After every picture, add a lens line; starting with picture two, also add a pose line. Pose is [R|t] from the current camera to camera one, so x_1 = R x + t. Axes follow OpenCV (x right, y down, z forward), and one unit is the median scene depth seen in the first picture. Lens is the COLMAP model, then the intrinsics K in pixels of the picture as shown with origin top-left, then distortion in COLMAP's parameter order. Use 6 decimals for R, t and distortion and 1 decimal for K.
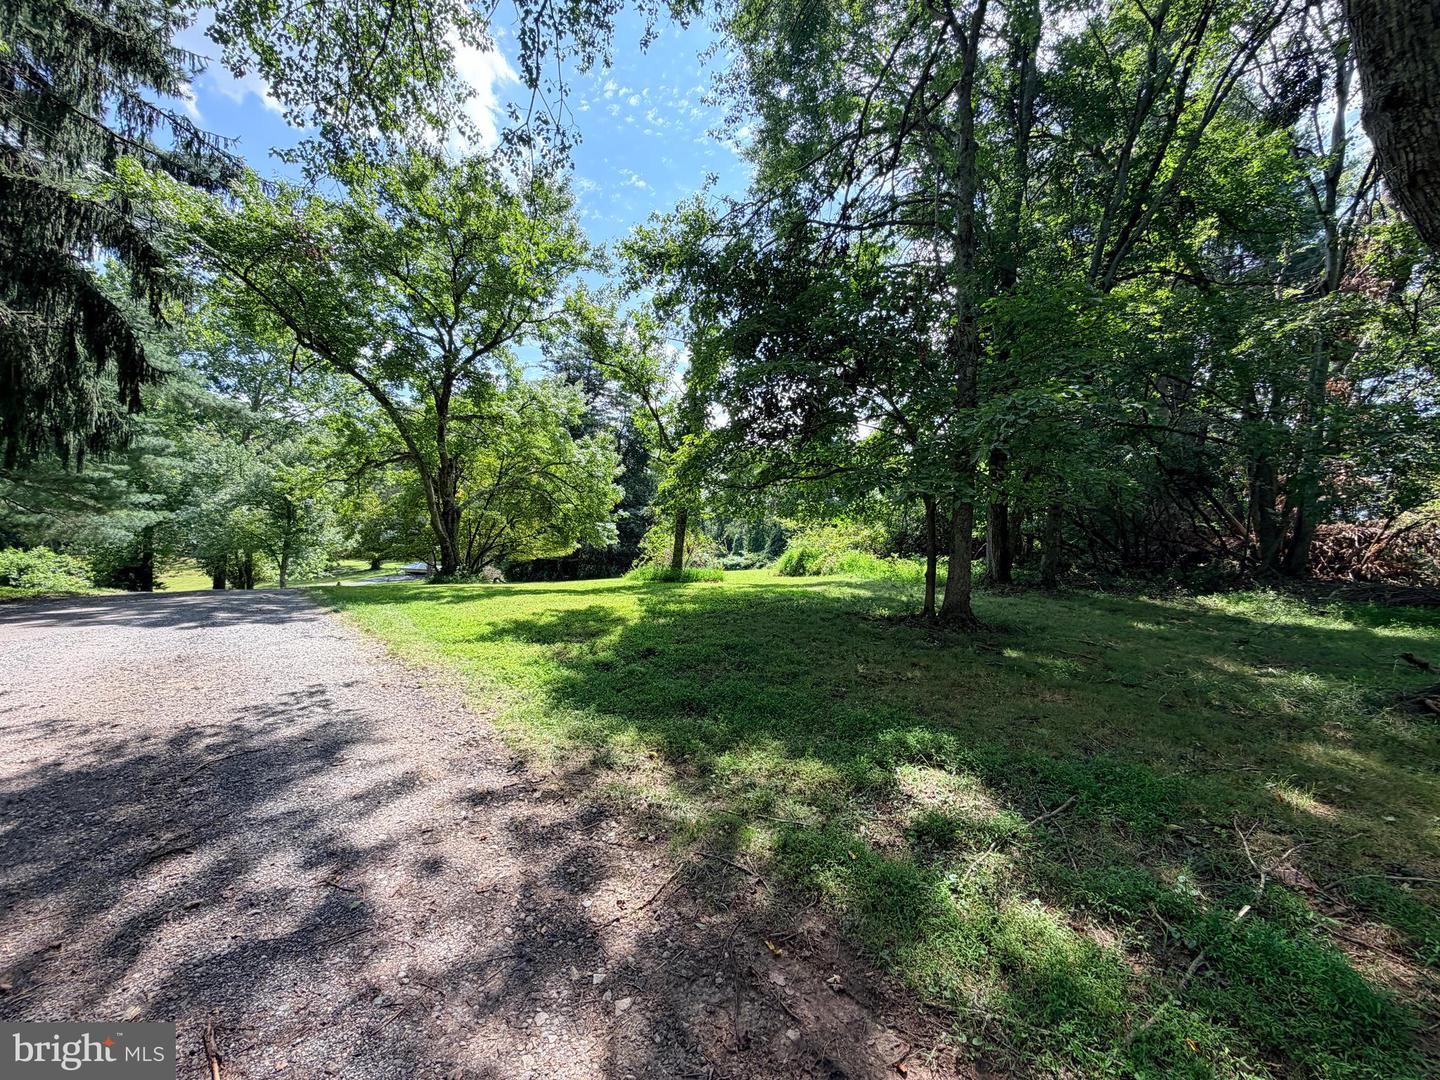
lens RADIAL K [[573.7, 0, 720.6], [0, 573.7, 539.9], [0, 0, 1]] dist [0.000108, 0.000215]
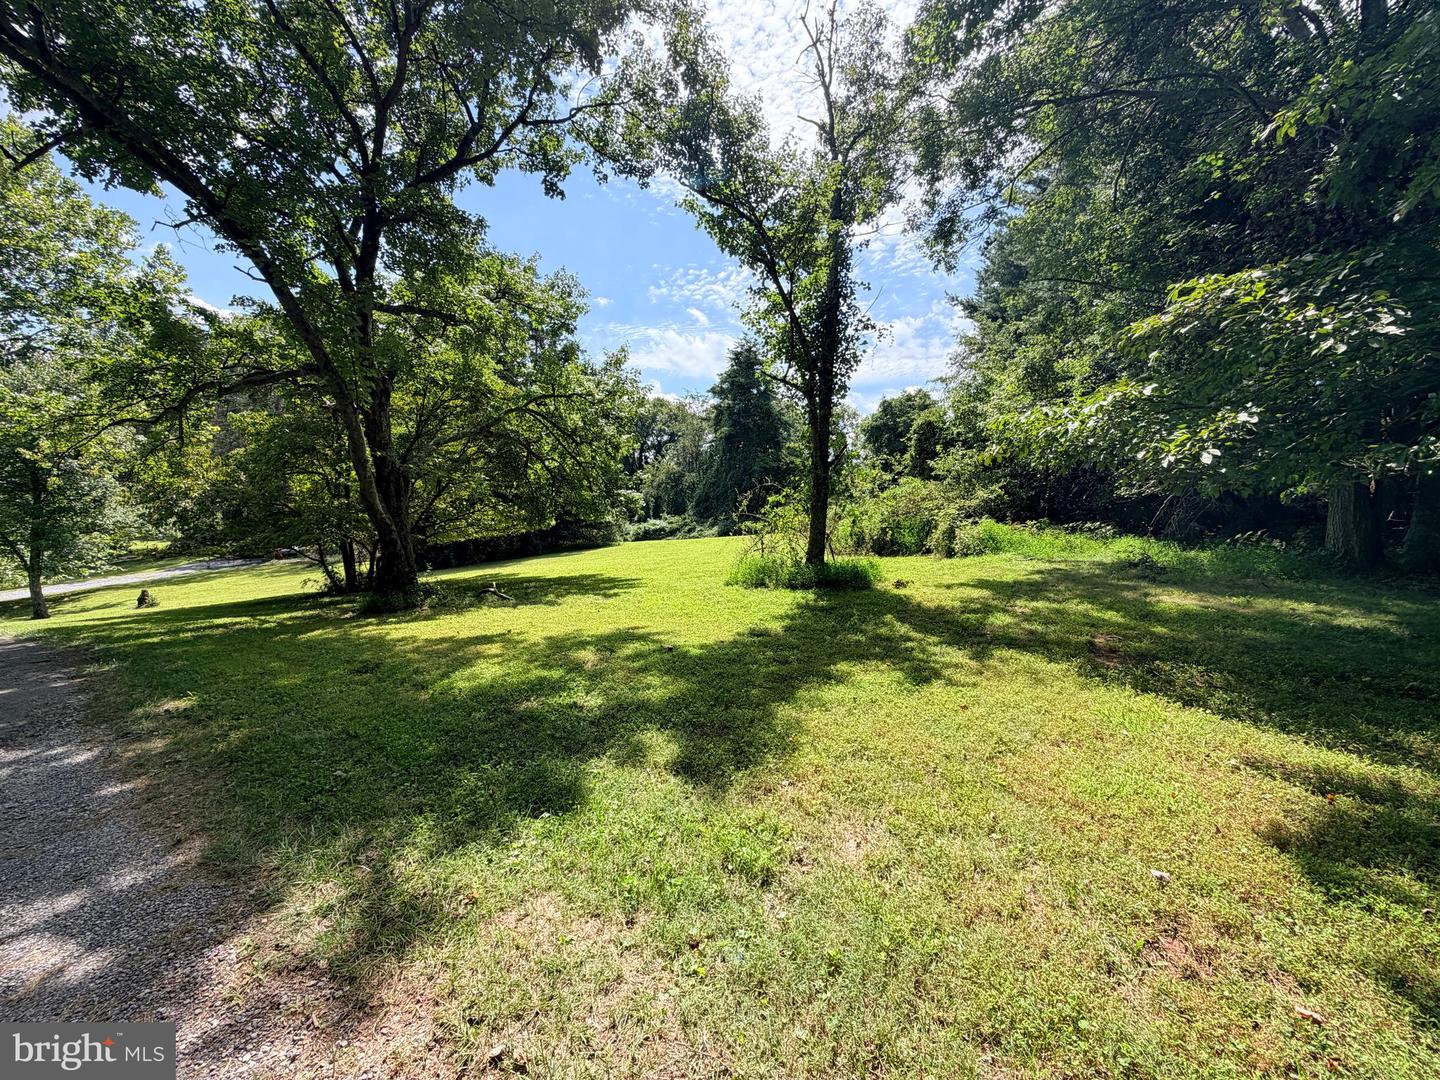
lens RADIAL K [[573.7, 0, 721.3], [0, 573.7, 542.2], [0, 0, 1]] dist [0.000108, 0.000215]
pose [[0.975000, -0.043116, 0.217983, -0.160577], [0.026351, 0.996507, 0.079241, -0.011593], [-0.220639, -0.071516, 0.972730, 0.220068]]
